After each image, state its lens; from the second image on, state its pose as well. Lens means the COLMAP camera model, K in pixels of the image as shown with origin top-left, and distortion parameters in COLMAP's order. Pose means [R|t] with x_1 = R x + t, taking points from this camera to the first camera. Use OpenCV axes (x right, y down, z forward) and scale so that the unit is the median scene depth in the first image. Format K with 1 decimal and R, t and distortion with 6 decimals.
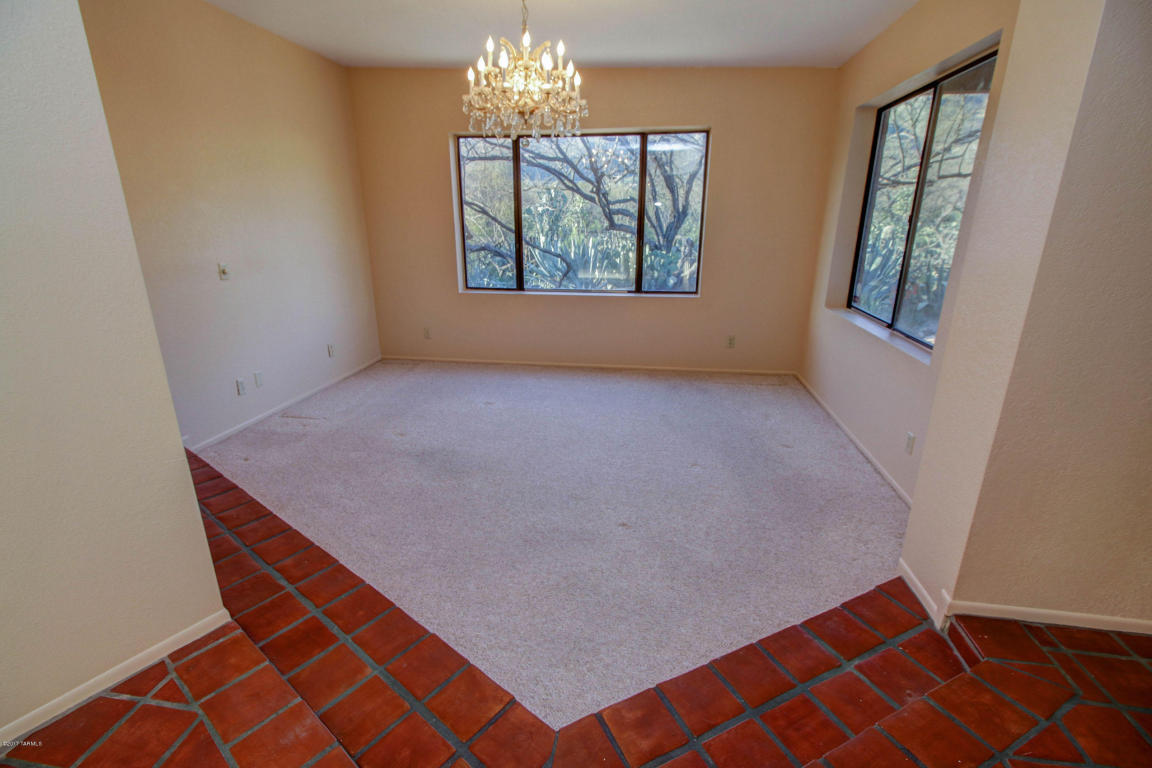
lens RADIAL K [[521.3, 0, 570.0], [0, 521.3, 382.8], [0, 0, 1]] dist [0.003701, -0.000775]
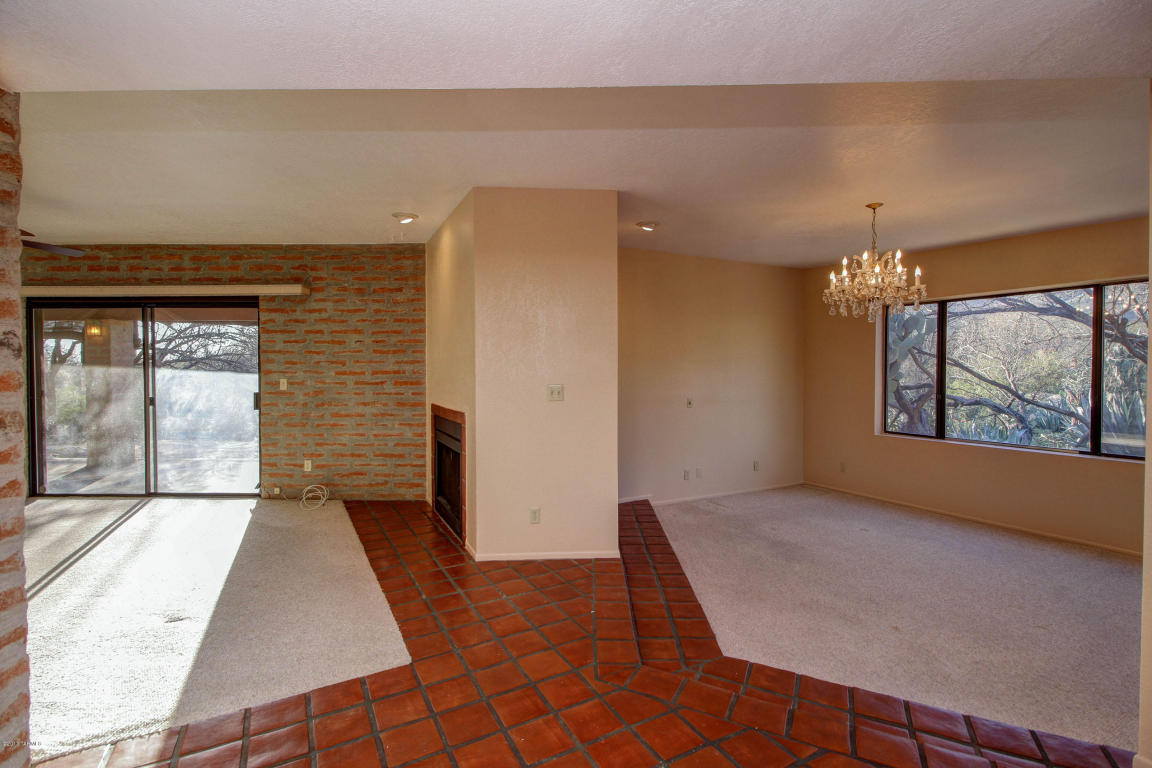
lens RADIAL K [[521.3, 0, 570.0], [0, 521.3, 382.8], [0, 0, 1]] dist [0.003701, -0.000775]
pose [[0.602291, 0.017890, -0.798076, 0.360824], [-0.238289, 0.958198, -0.158352, 0.067274], [0.761882, 0.285547, 0.581377, -0.228942]]
